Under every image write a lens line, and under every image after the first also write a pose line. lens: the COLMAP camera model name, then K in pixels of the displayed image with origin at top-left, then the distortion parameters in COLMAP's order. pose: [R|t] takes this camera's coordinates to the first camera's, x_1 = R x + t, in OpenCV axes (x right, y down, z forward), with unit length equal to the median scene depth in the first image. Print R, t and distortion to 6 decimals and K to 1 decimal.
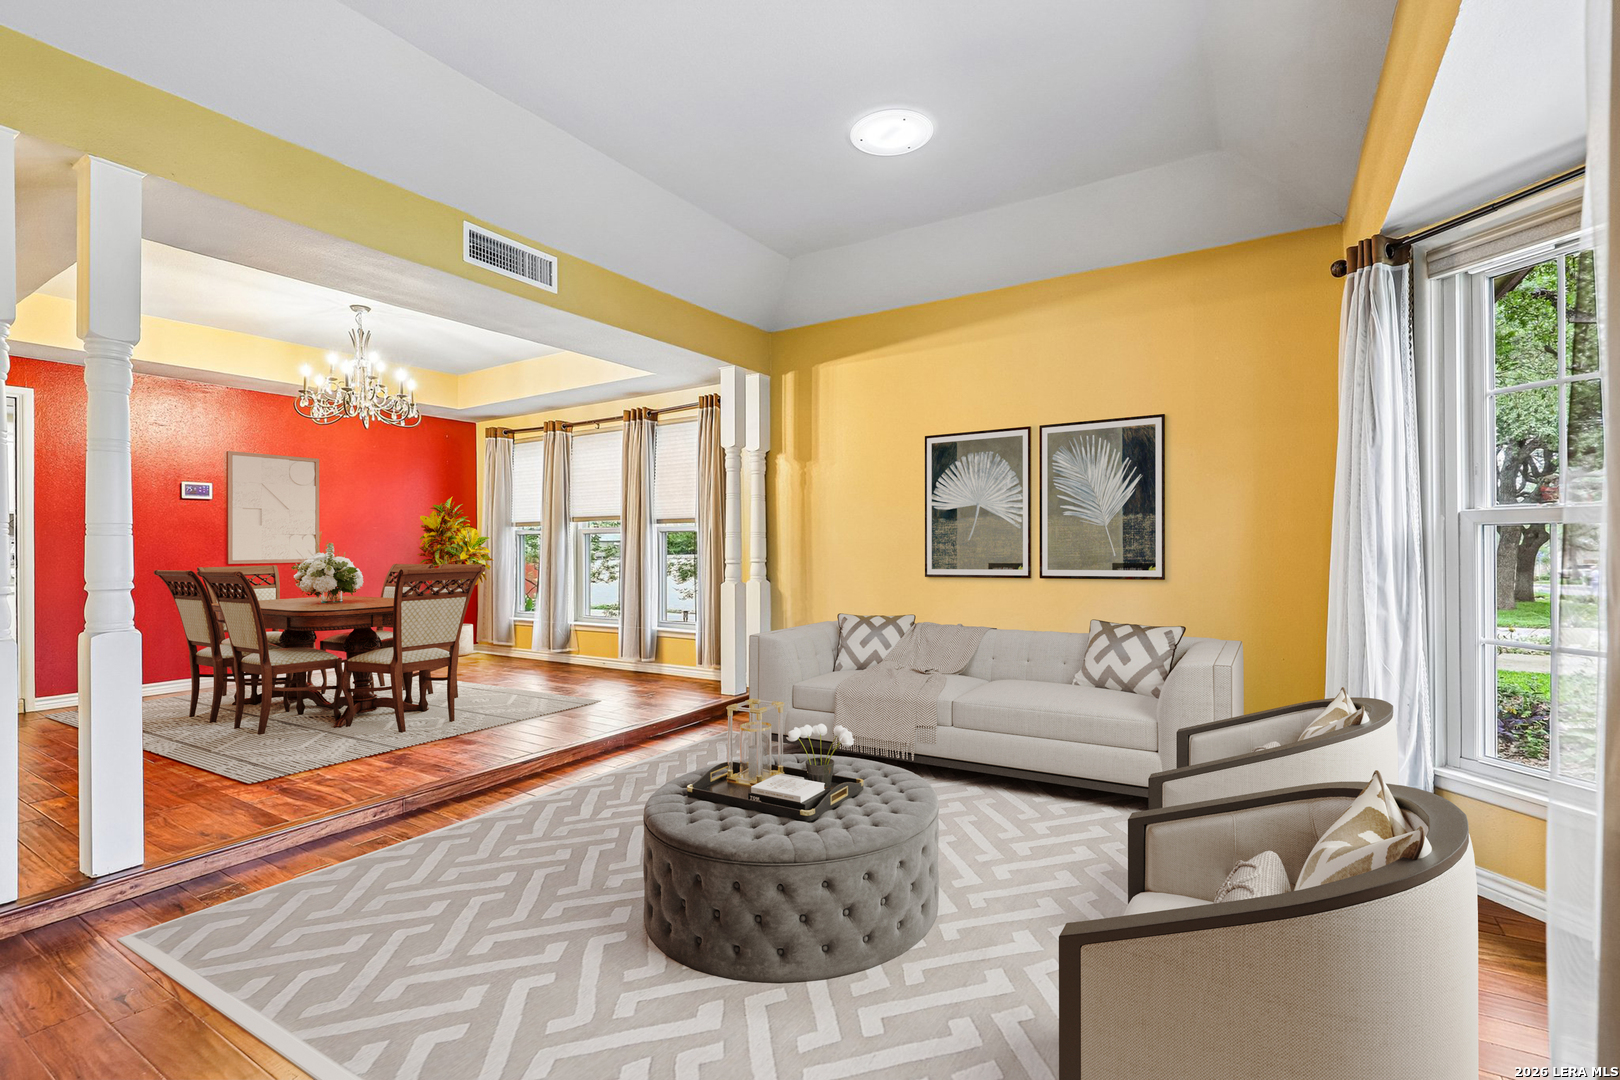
lens RADIAL K [[742.8, 0, 820.3], [0, 742.8, 546.8], [0, 0, 1]] dist [-0.016546, 0.002422]
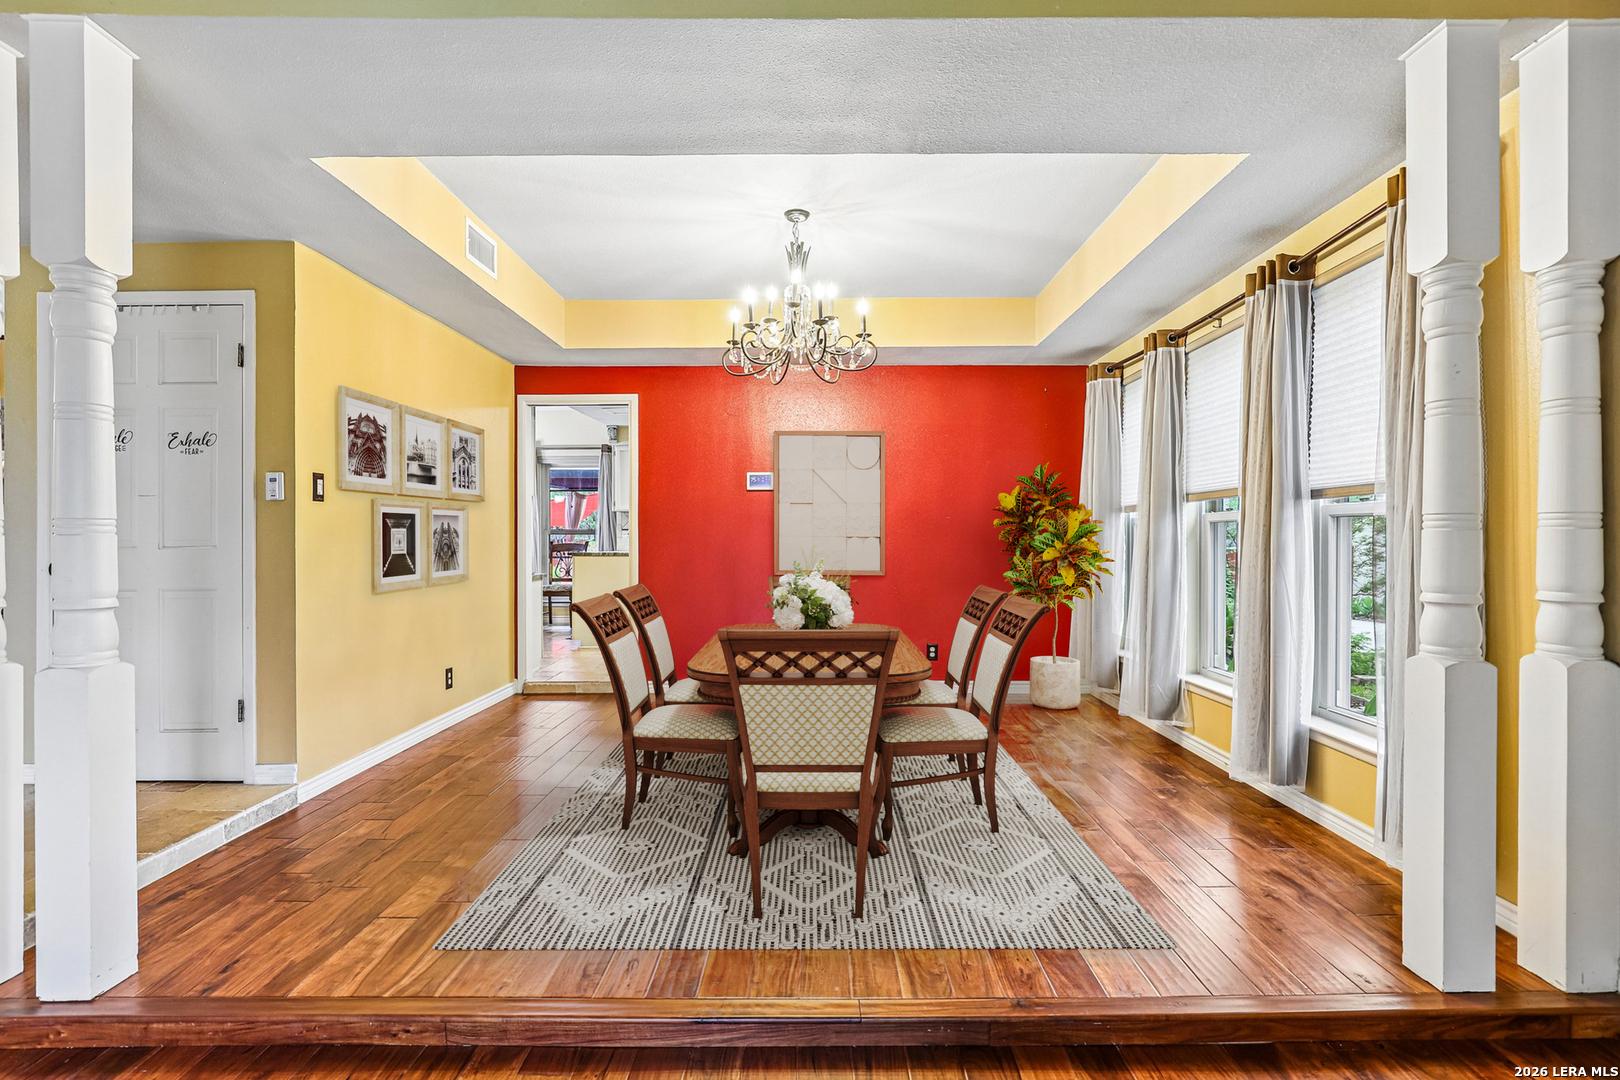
lens RADIAL K [[788.1, 0, 808.9], [0, 788.1, 533.2], [0, 0, 1]] dist [0.002340, 0.000433]
pose [[0.535753, -0.000037, -0.844374, 0.028659], [-0.004863, 0.999983, -0.003129, -0.005596], [0.844360, 0.005783, 0.535744, 0.463127]]
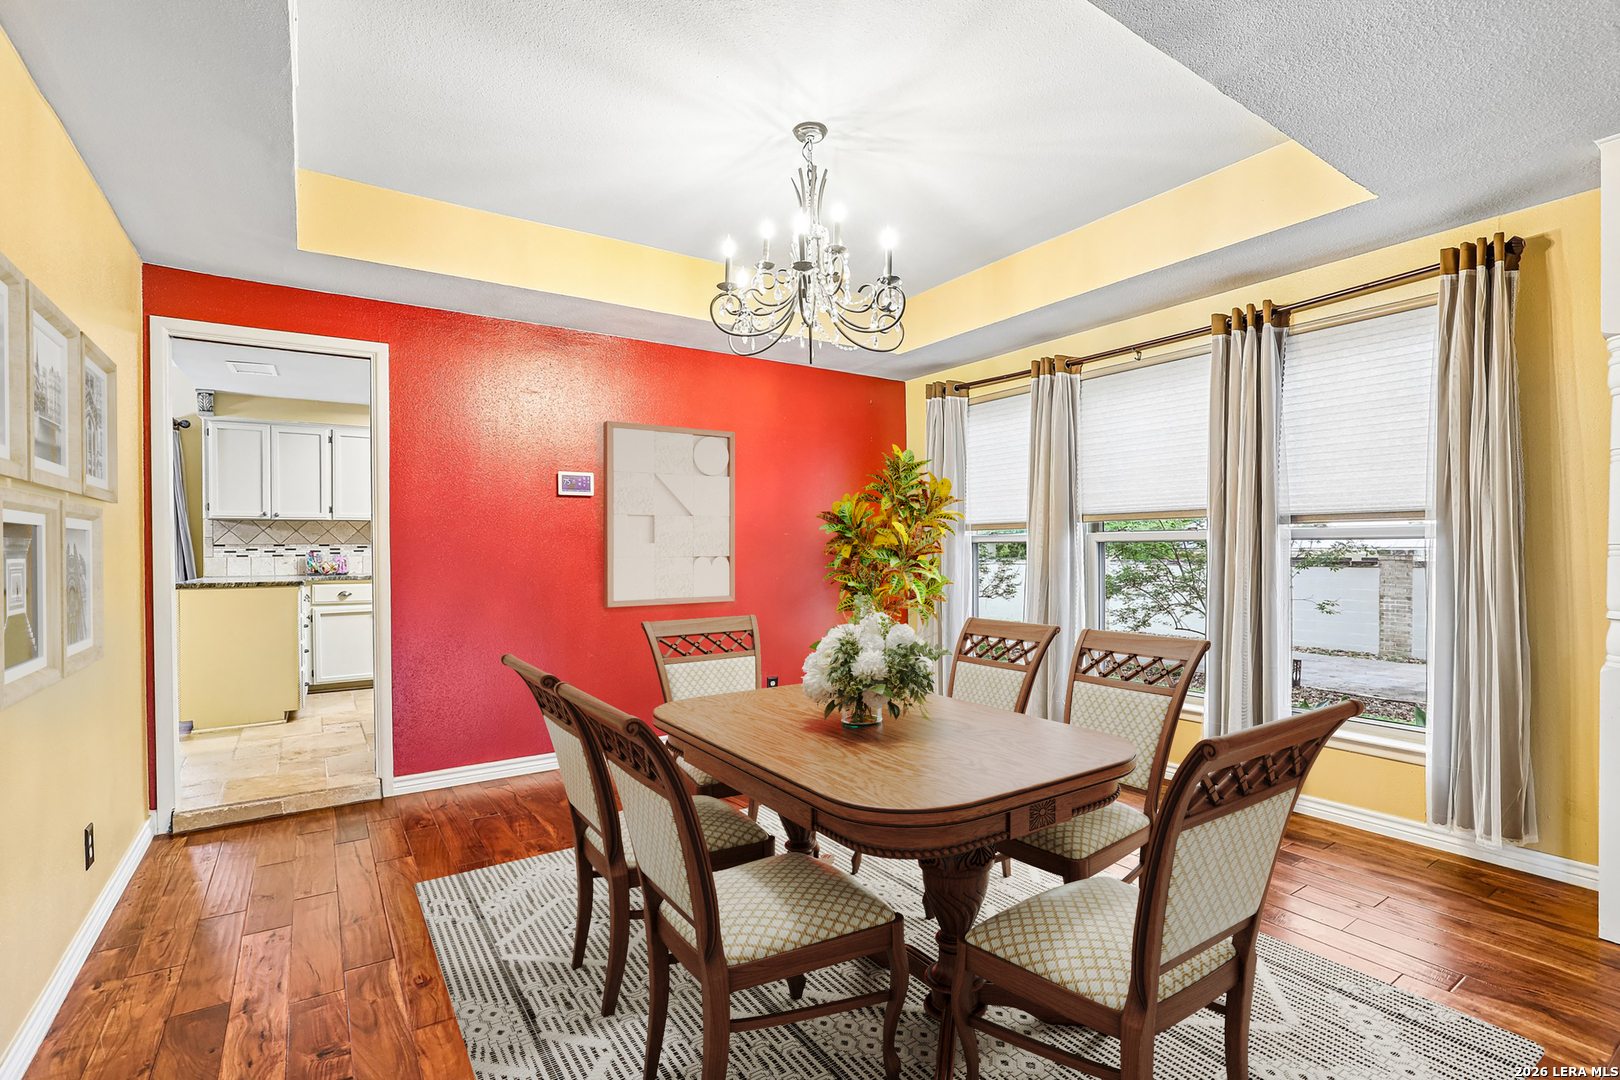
lens RADIAL K [[742.8, 0, 824.5], [0, 742.8, 558.0], [0, 0, 1]] dist [-0.016546, 0.002422]
pose [[0.919734, 0.009630, -0.392423, -0.315740], [-0.002821, 0.999835, 0.017923, -0.016611], [0.392531, -0.015377, 0.919610, 0.396514]]
